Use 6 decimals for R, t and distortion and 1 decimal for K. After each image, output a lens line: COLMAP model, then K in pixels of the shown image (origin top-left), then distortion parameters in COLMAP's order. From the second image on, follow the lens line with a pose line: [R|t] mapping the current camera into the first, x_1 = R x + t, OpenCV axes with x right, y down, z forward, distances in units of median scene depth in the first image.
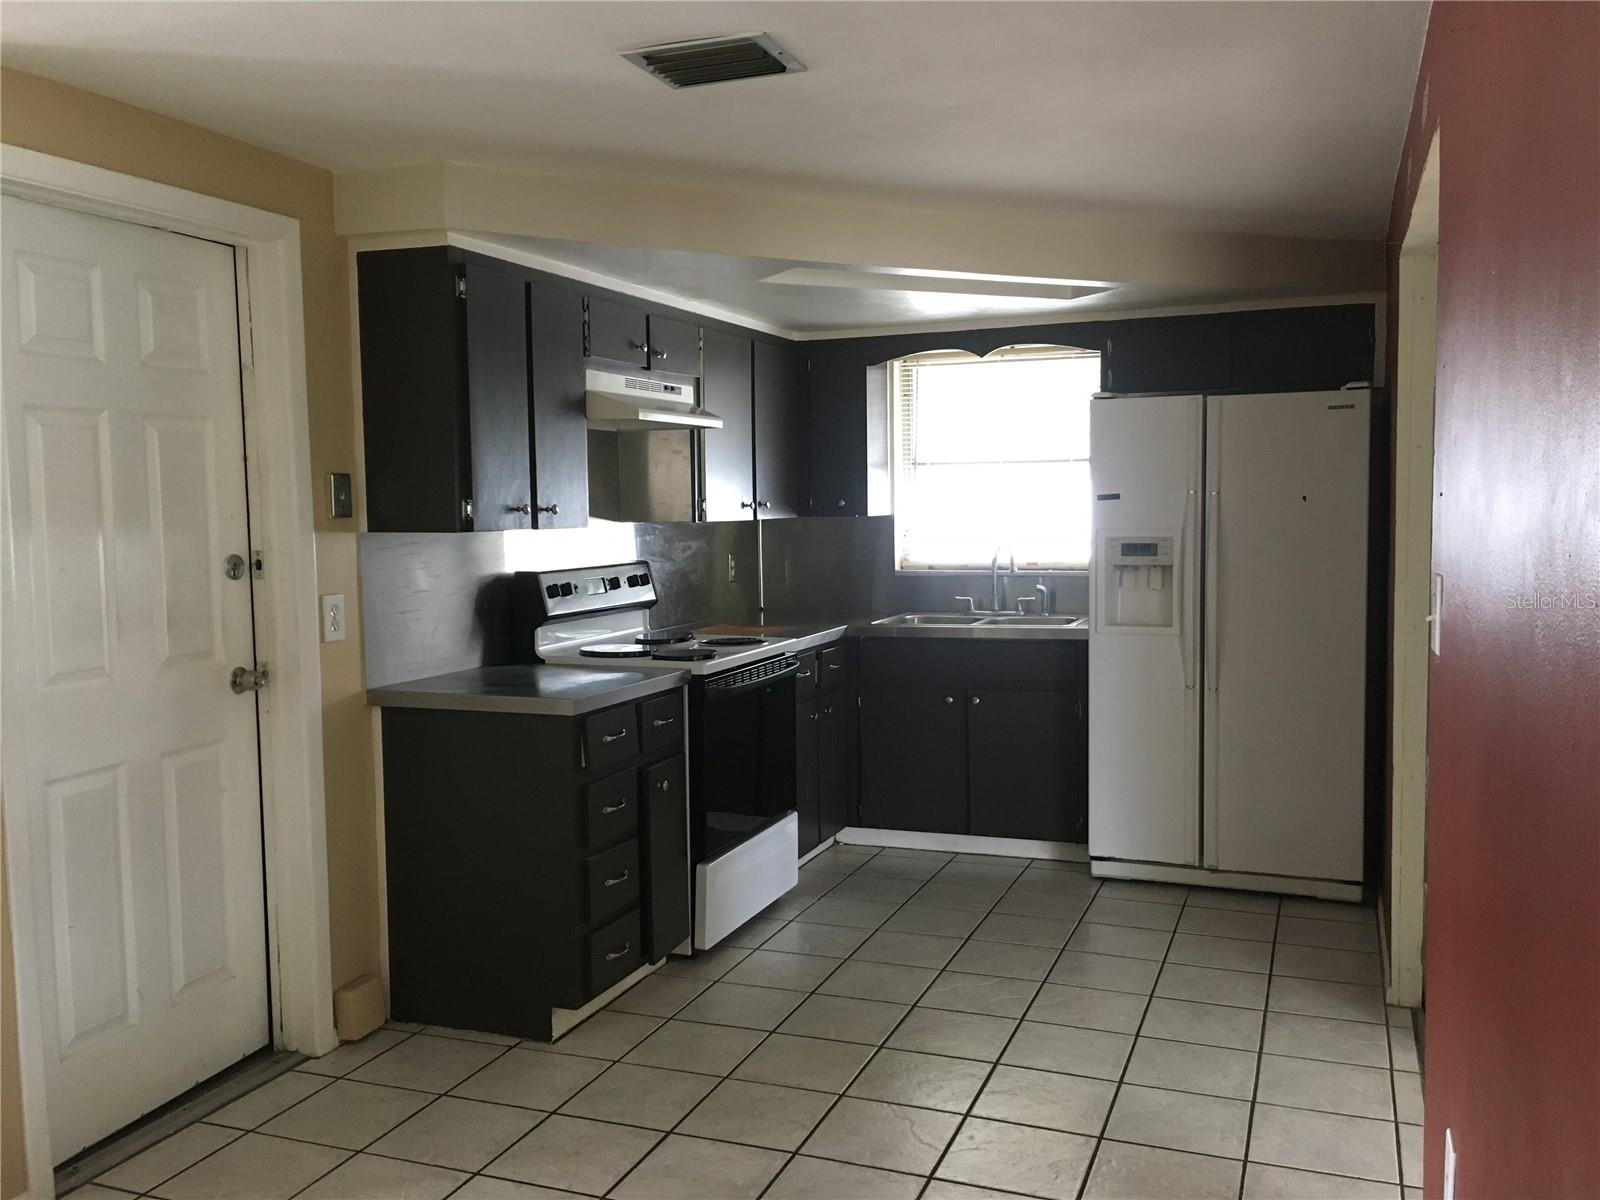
lens RADIAL K [[1368.4, 0, 801.6], [0, 1368.4, 602.0], [0, 0, 1]] dist [0.076098, 0.000676]
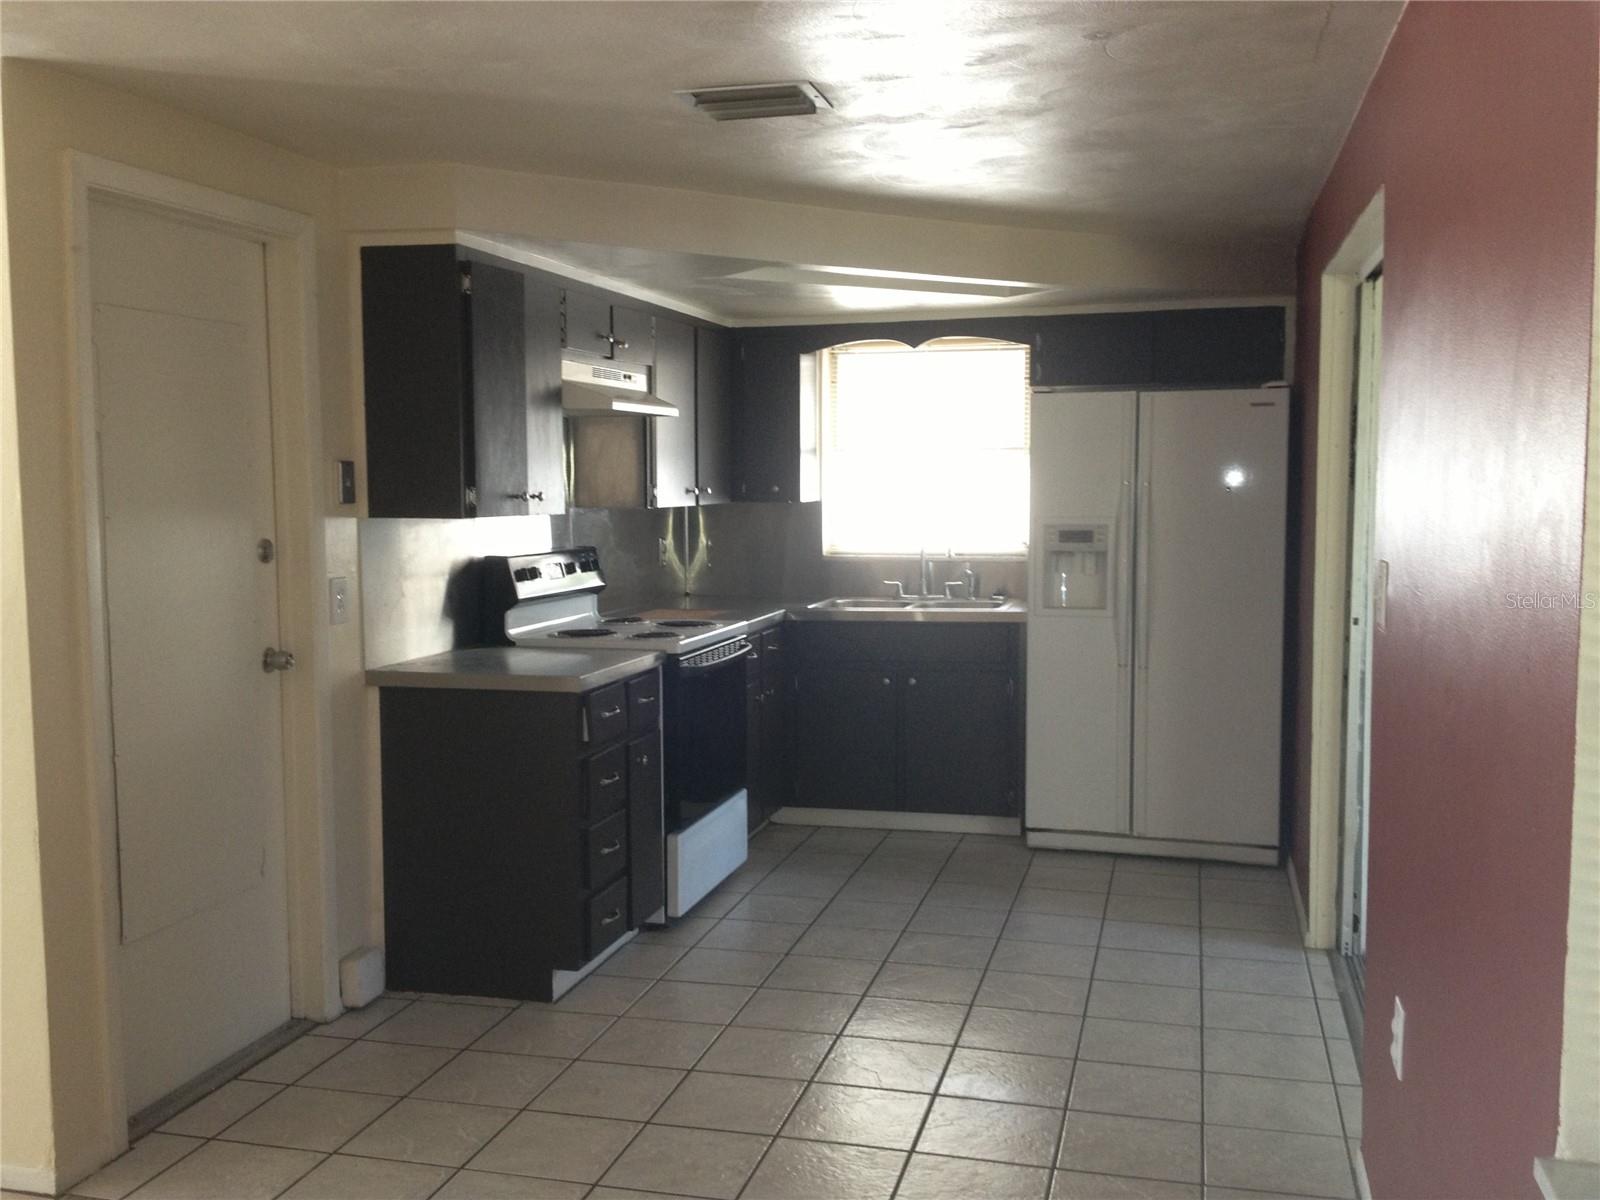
lens RADIAL K [[1498.1, 0, 797.2], [0, 1498.1, 607.8], [0, 0, 1]] dist [0.222984, -0.436778]
pose [[0.993863, -0.001977, 0.110603, -0.099033], [0.000573, 0.999919, 0.012723, 0.002093], [-0.110620, -0.012581, 0.993783, -0.138598]]
